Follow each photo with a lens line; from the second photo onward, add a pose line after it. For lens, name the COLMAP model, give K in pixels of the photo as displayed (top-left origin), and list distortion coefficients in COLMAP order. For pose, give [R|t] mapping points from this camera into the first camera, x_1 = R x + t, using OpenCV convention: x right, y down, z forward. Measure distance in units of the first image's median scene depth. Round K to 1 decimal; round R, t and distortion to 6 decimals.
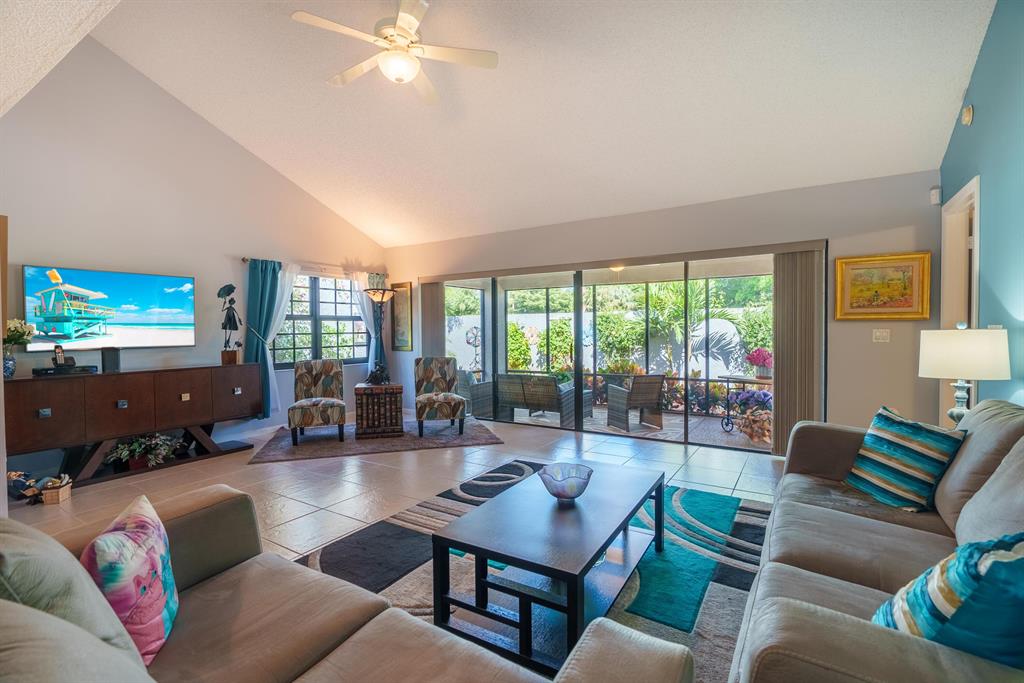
lens RADIAL K [[471.9, 0, 508.4], [0, 471.9, 340.2], [0, 0, 1]] dist [0.000434, 0.000807]
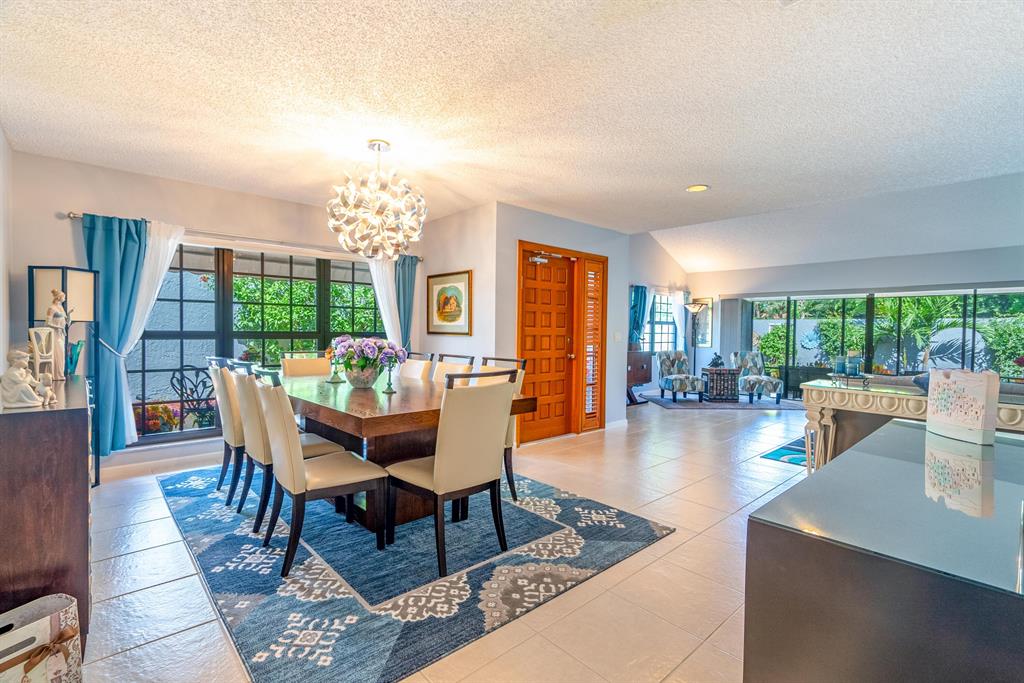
lens RADIAL K [[471.9, 0, 515.6], [0, 471.9, 338.3], [0, 0, 1]] dist [0.000434, 0.000807]
pose [[0.965677, 0.026899, -0.258351, -0.409870], [-0.027798, 0.999614, 0.000172, 0.012642], [0.258256, 0.007015, 0.966051, -0.509434]]
